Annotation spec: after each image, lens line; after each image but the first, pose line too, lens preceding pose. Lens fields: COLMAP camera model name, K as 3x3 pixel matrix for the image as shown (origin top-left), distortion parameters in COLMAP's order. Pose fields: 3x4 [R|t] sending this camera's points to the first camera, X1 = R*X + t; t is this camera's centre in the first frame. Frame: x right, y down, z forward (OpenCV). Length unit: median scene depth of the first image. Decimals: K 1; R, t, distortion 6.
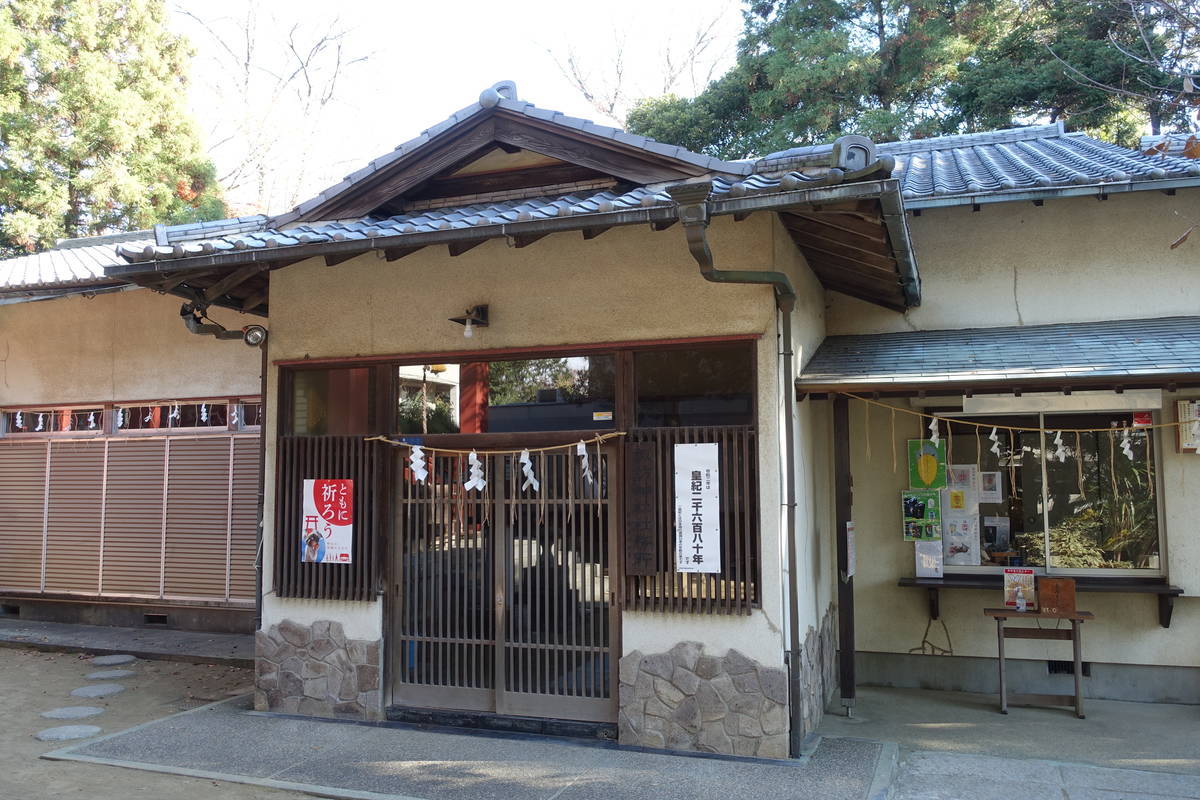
lens RADIAL K [[965.0, 0, 600.0], [0, 965.0, 400.0], [0, 0, 1]] dist [0.000116, 0.000216]
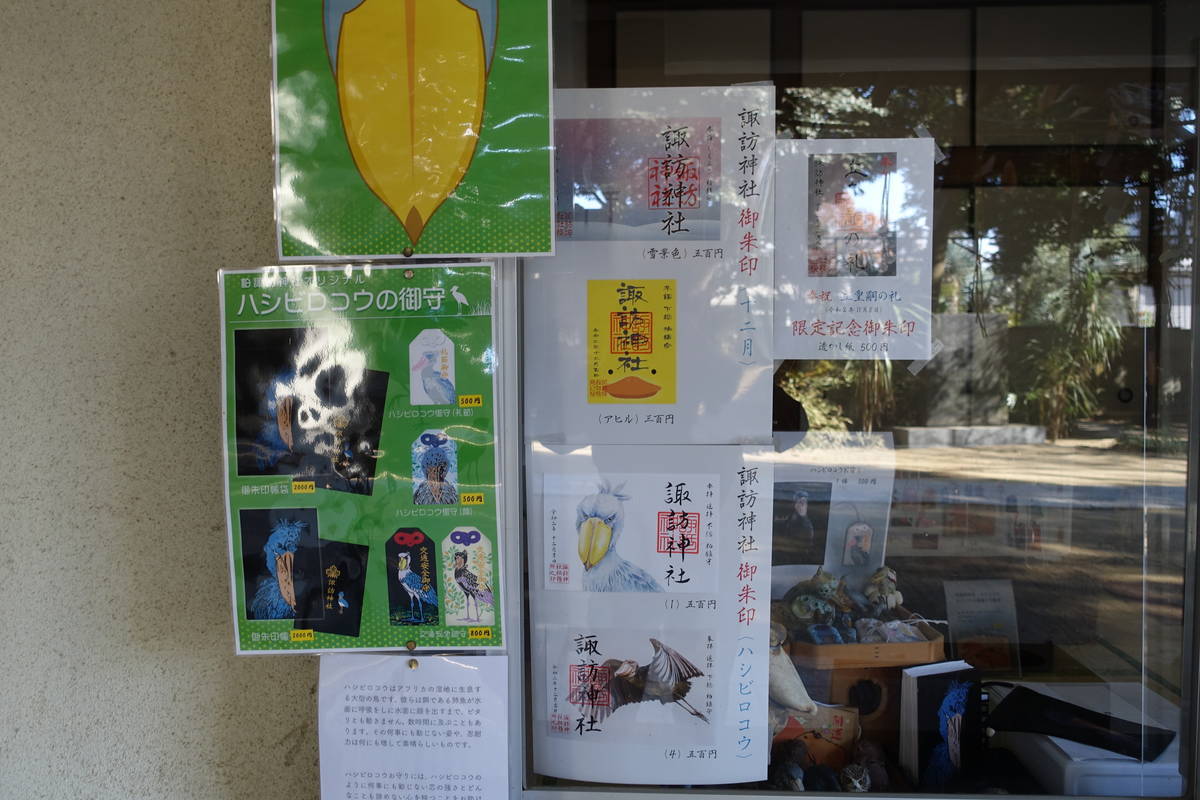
lens RADIAL K [[965.0, 0, 600.0], [0, 965.0, 400.0], [0, 0, 1]] dist [0.000116, 0.000216]
pose [[0.956986, -0.021861, 0.289309, 0.326208], [-0.022525, 0.988549, 0.149206, 0.091716], [-0.289258, -0.149305, 0.945536, 0.870326]]
